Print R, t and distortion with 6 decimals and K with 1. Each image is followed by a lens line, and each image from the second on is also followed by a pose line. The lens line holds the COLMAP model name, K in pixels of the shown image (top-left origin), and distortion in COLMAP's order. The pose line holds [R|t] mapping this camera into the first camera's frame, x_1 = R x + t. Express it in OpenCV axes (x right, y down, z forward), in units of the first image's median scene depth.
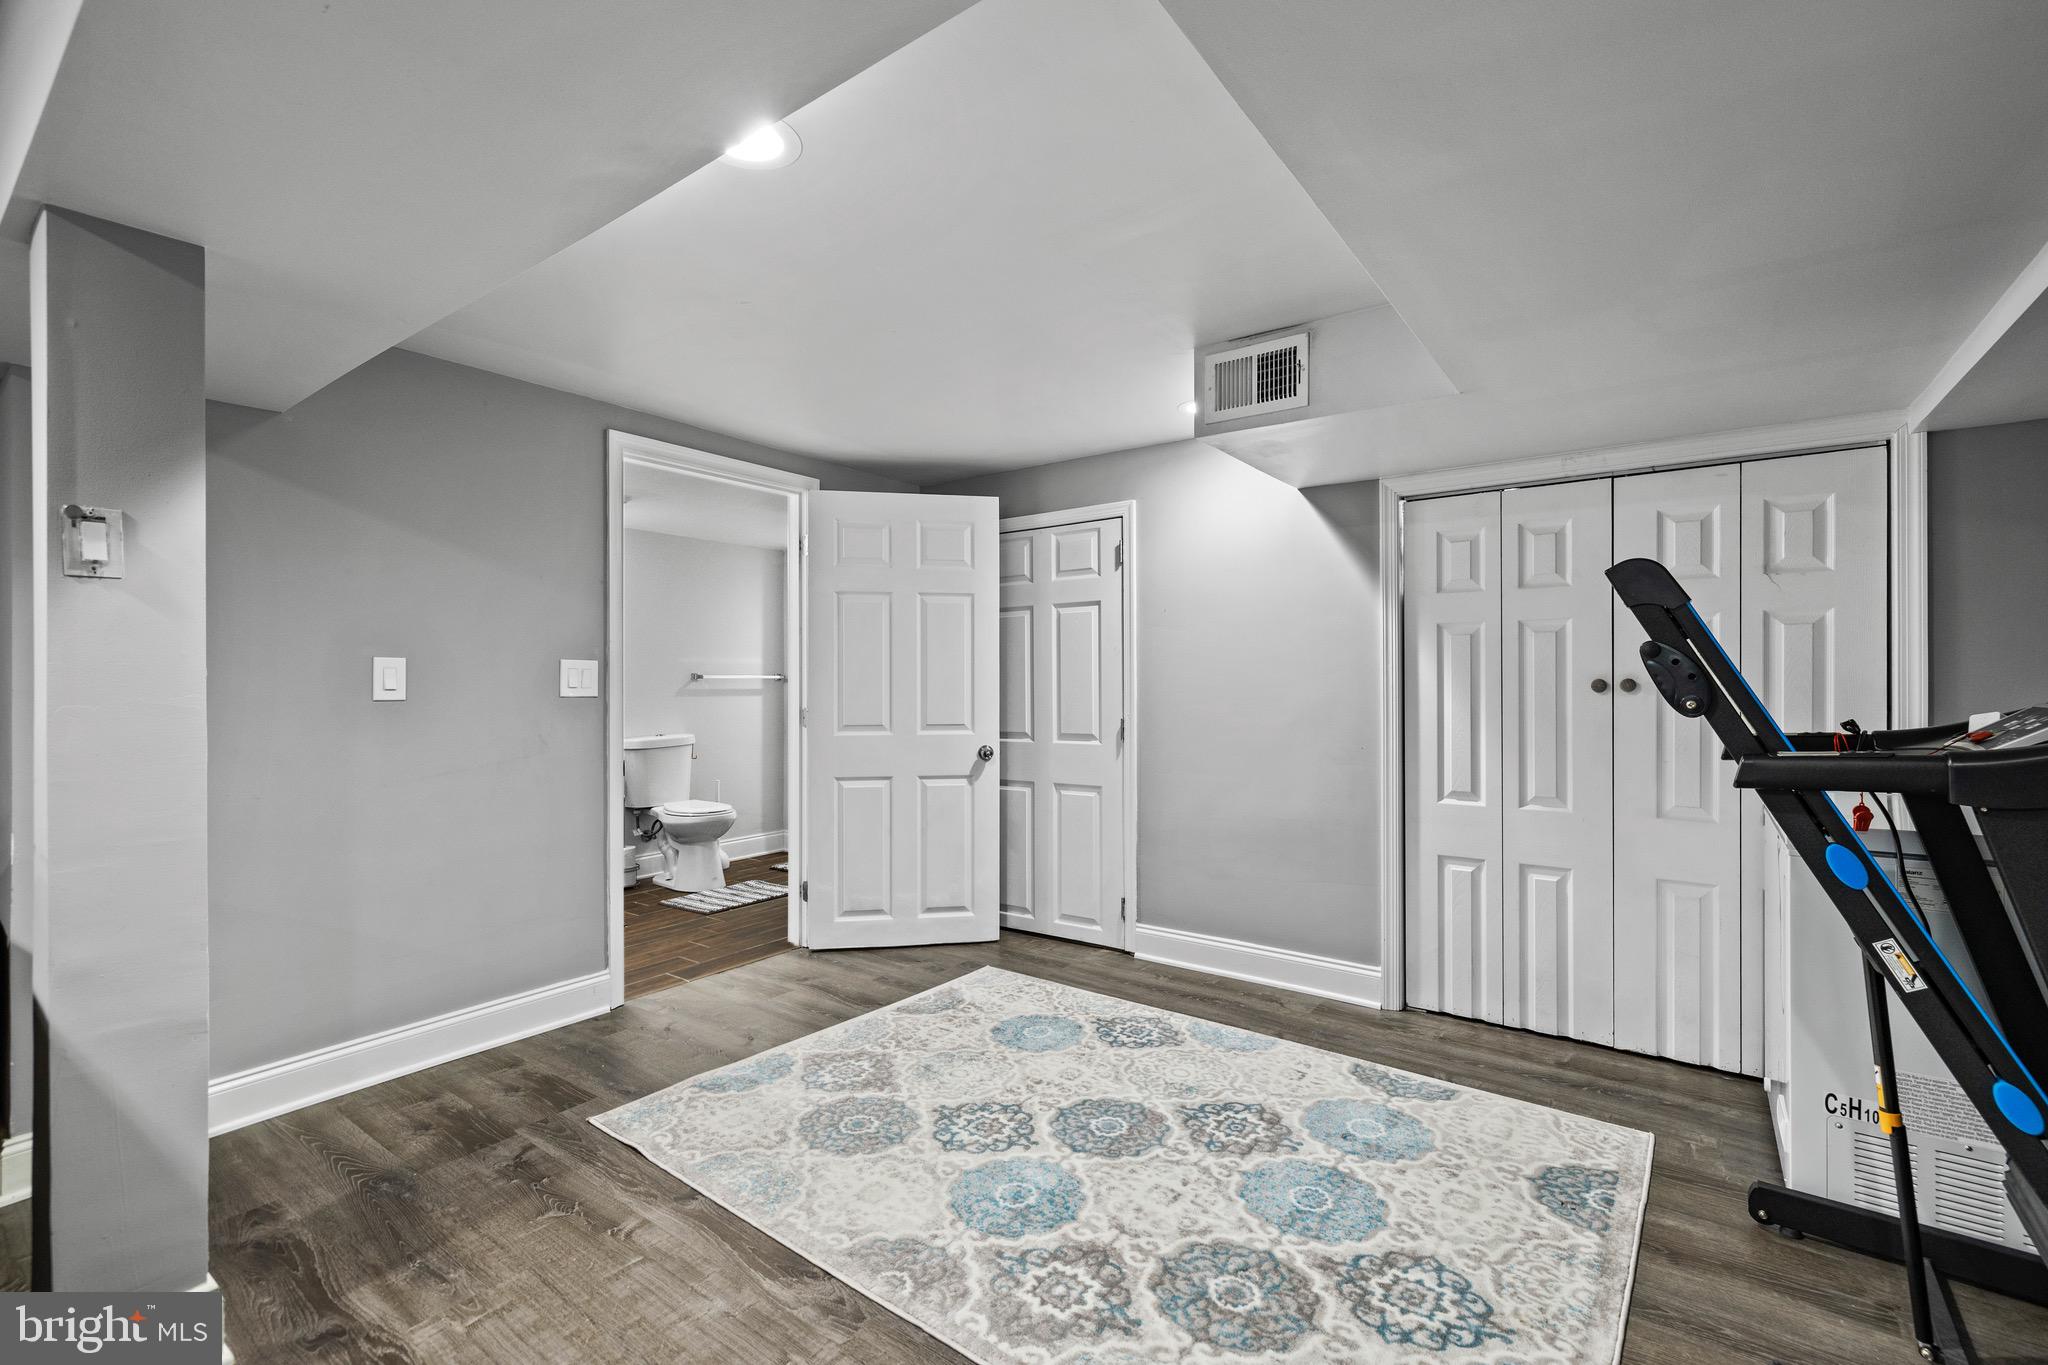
lens RADIAL K [[890.5, 0, 1024.0], [0, 890.5, 684.6], [0, 0, 1]] dist [0.003062, -0.000048]
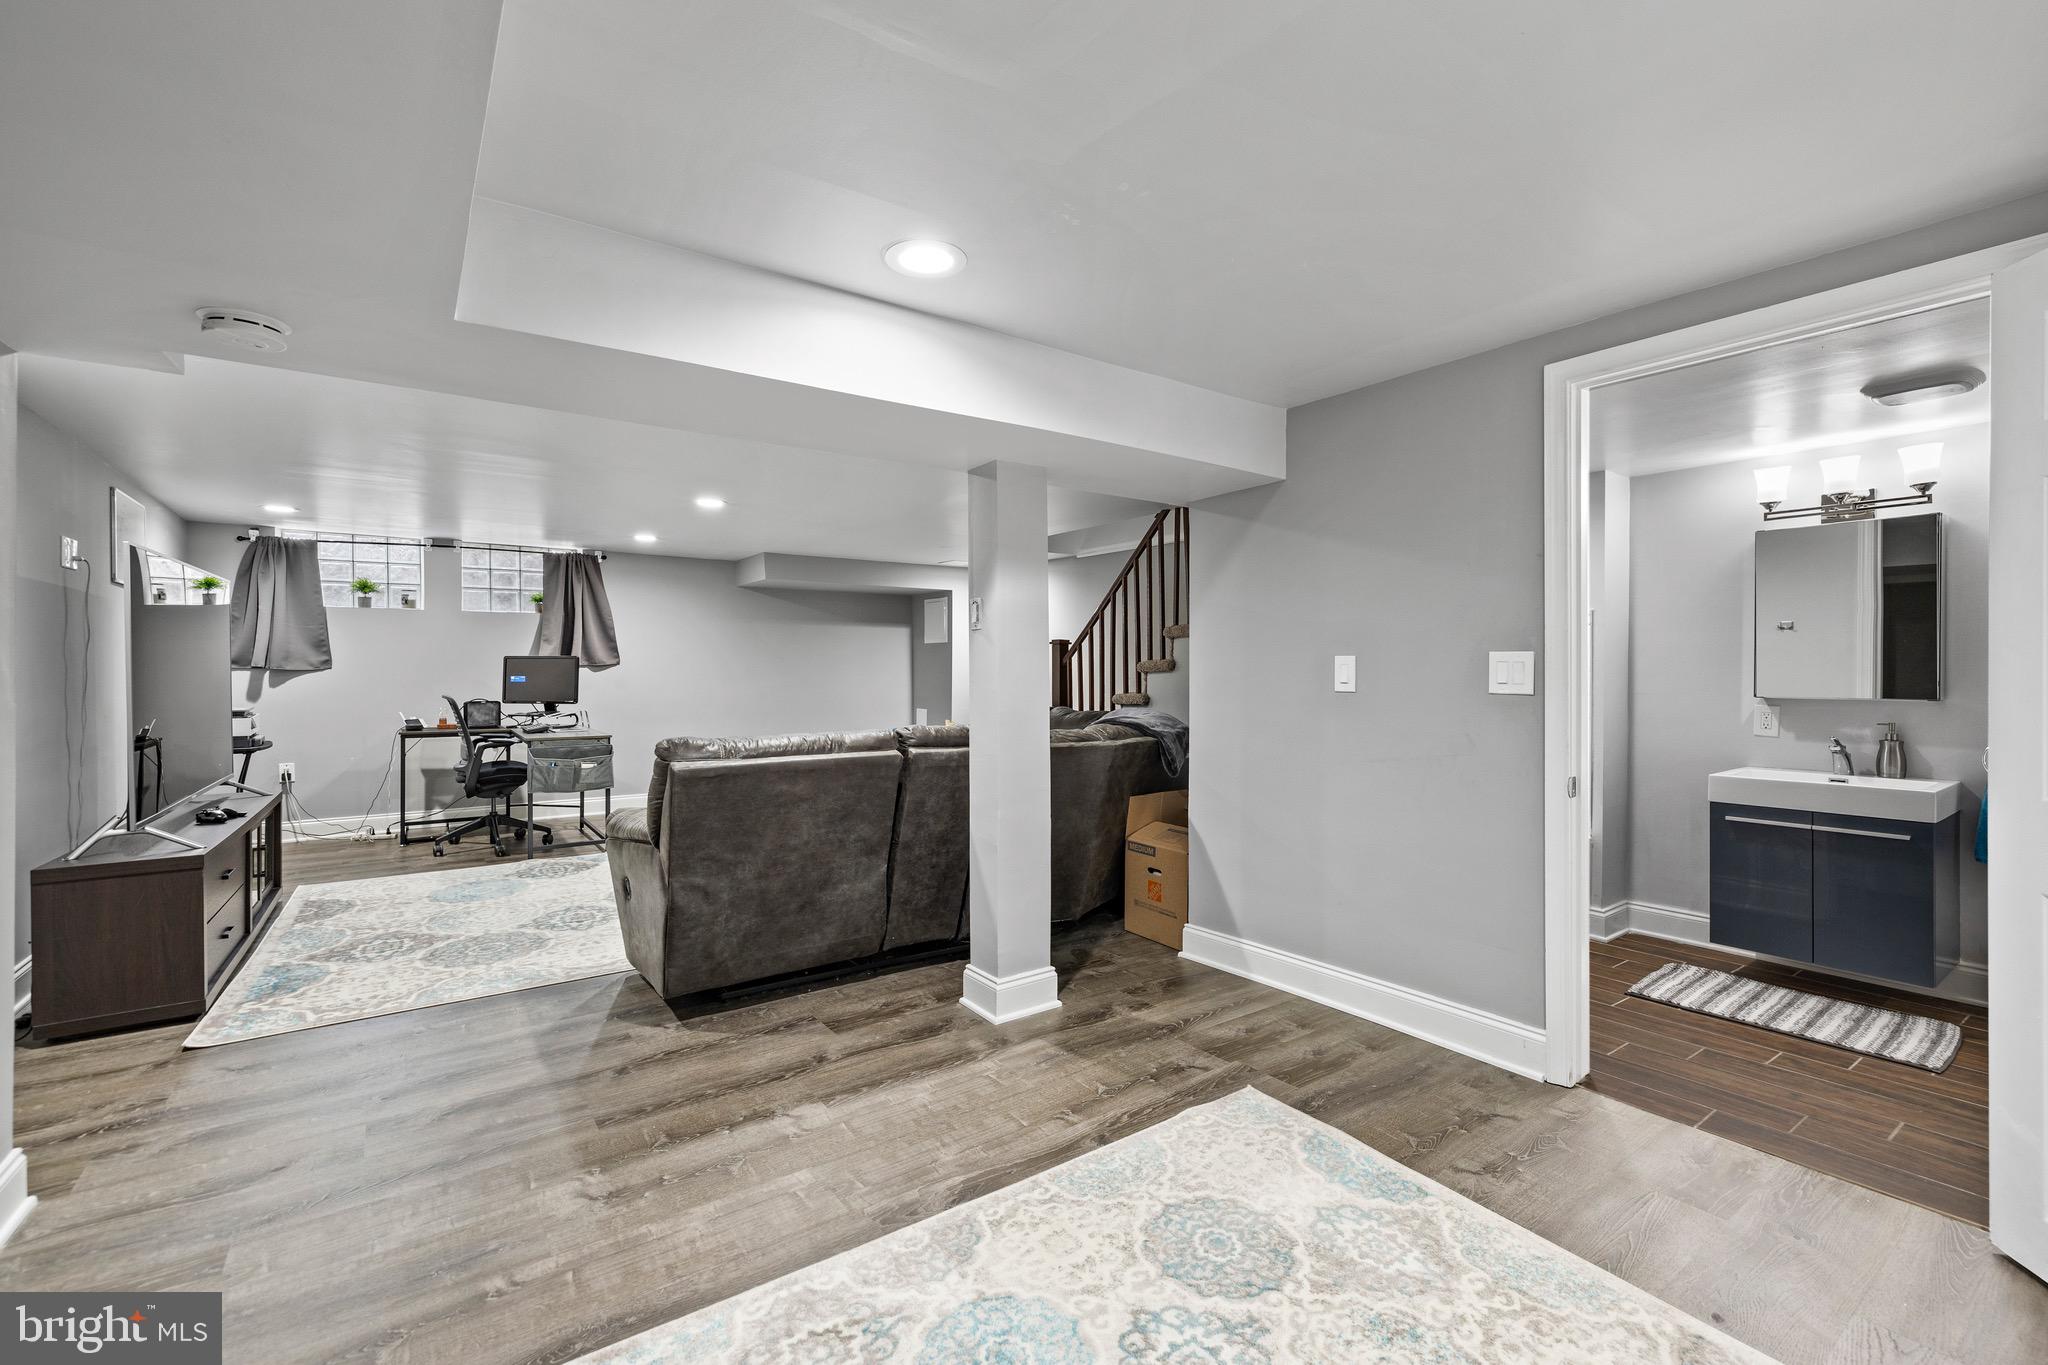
lens RADIAL K [[874.8, 0, 1014.9], [0, 874.8, 674.7], [0, 0, 1]] dist [0.003102, 0.000173]
pose [[-0.315728, 0.003397, -0.948844, 0.555210], [-0.002417, 0.999987, 0.004384, -0.009634], [0.948847, 0.003678, -0.315716, 0.991320]]
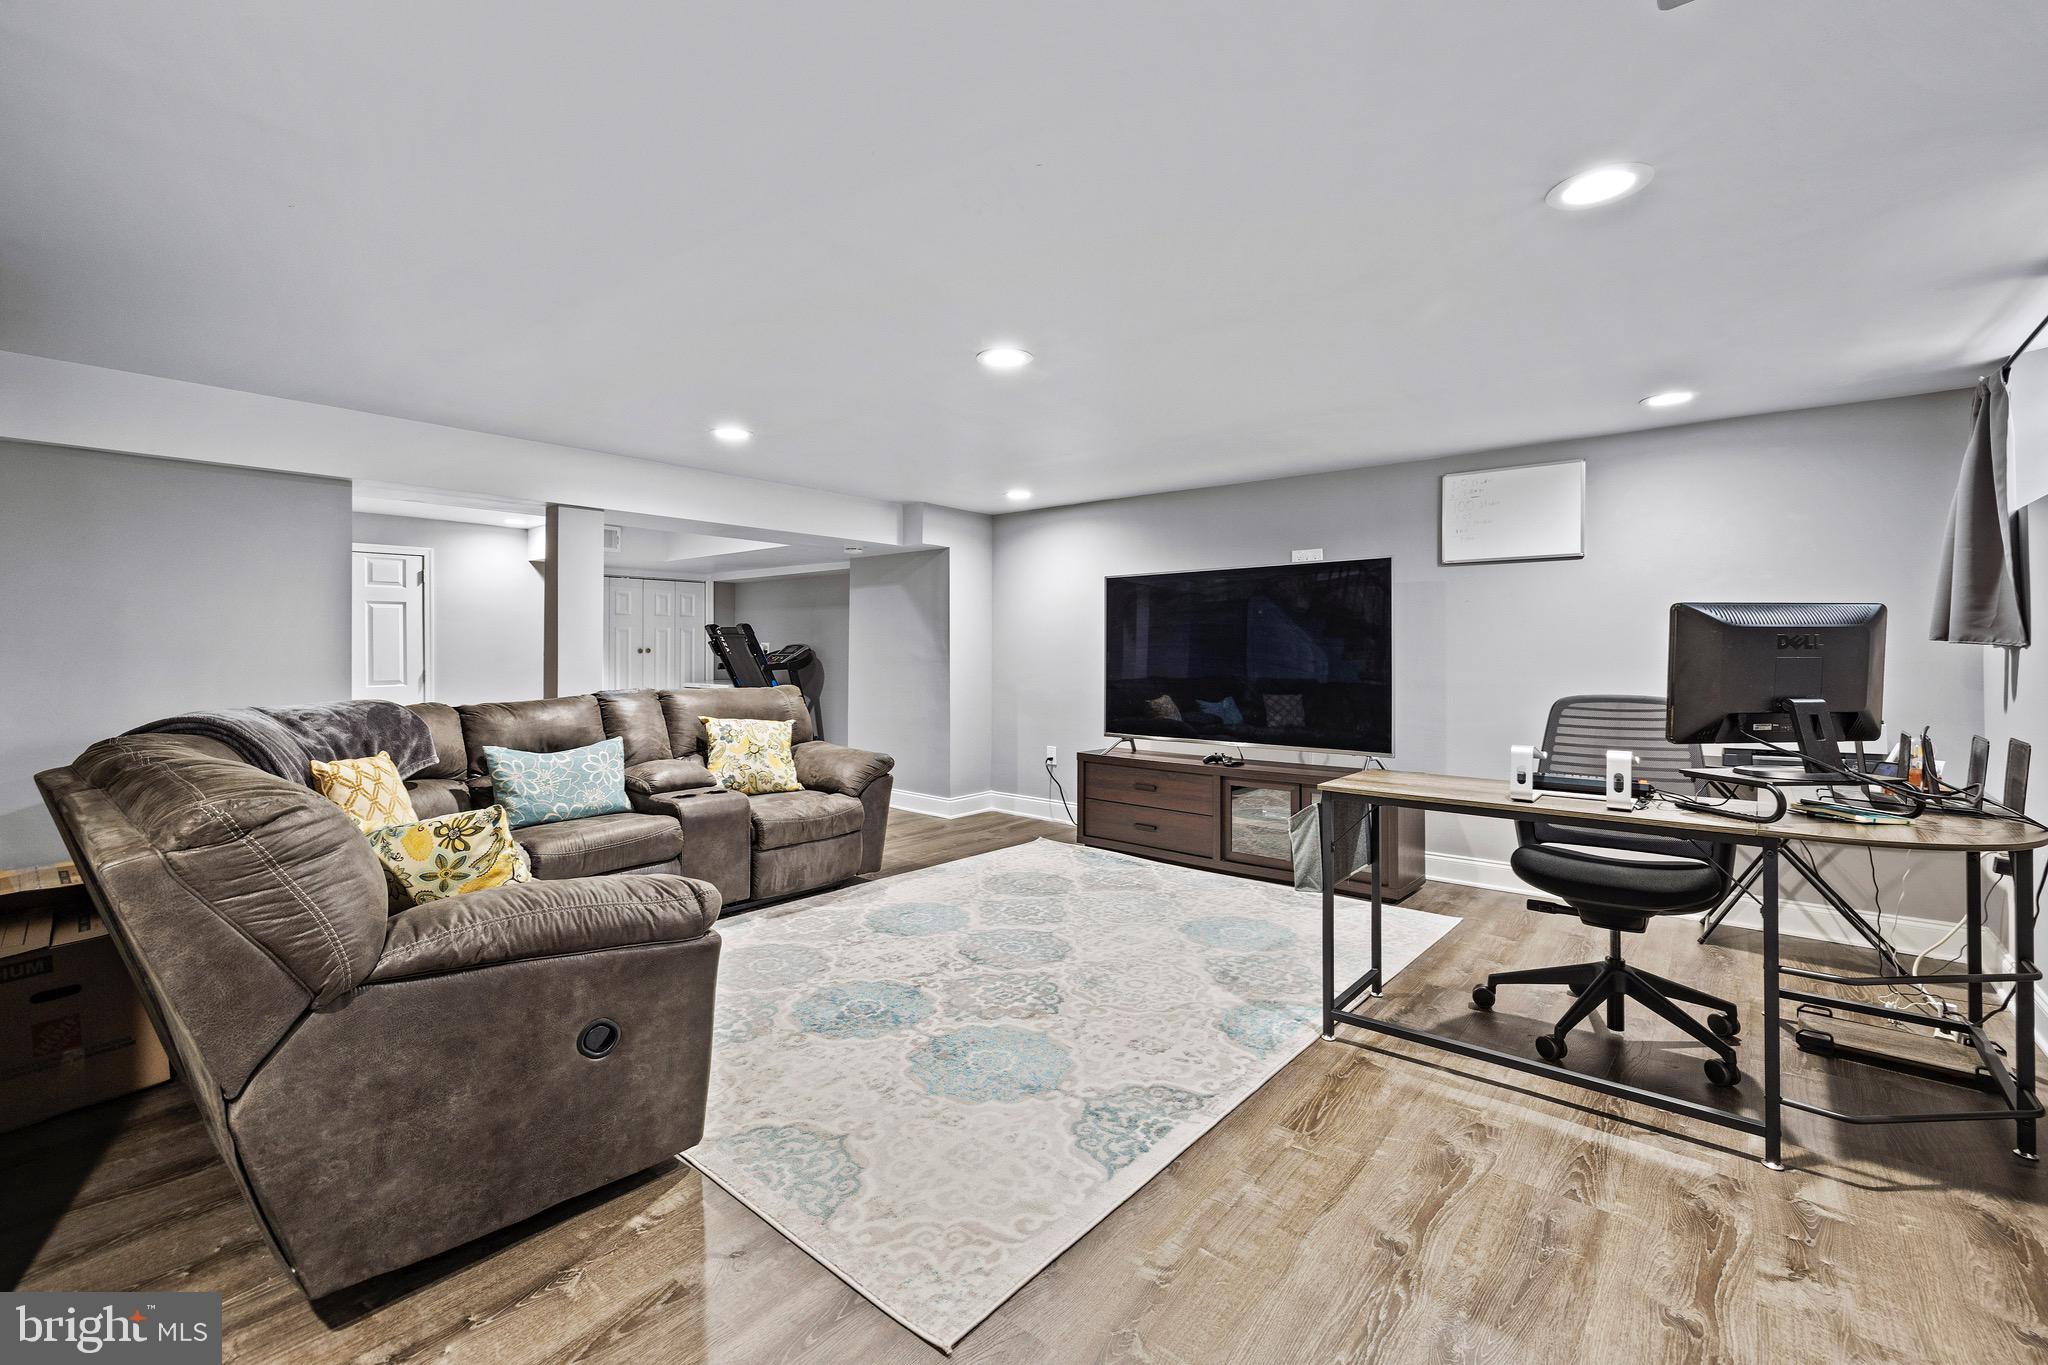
lens RADIAL K [[878.2, 0, 1006.1], [0, 878.2, 650.7], [0, 0, 1]] dist [0.001733, -0.000075]
pose [[0.067300, -0.002242, 0.997730, -2.323946], [0.001528, 0.999997, 0.002144, -0.003628], [-0.997732, 0.001381, 0.067303, -0.401839]]
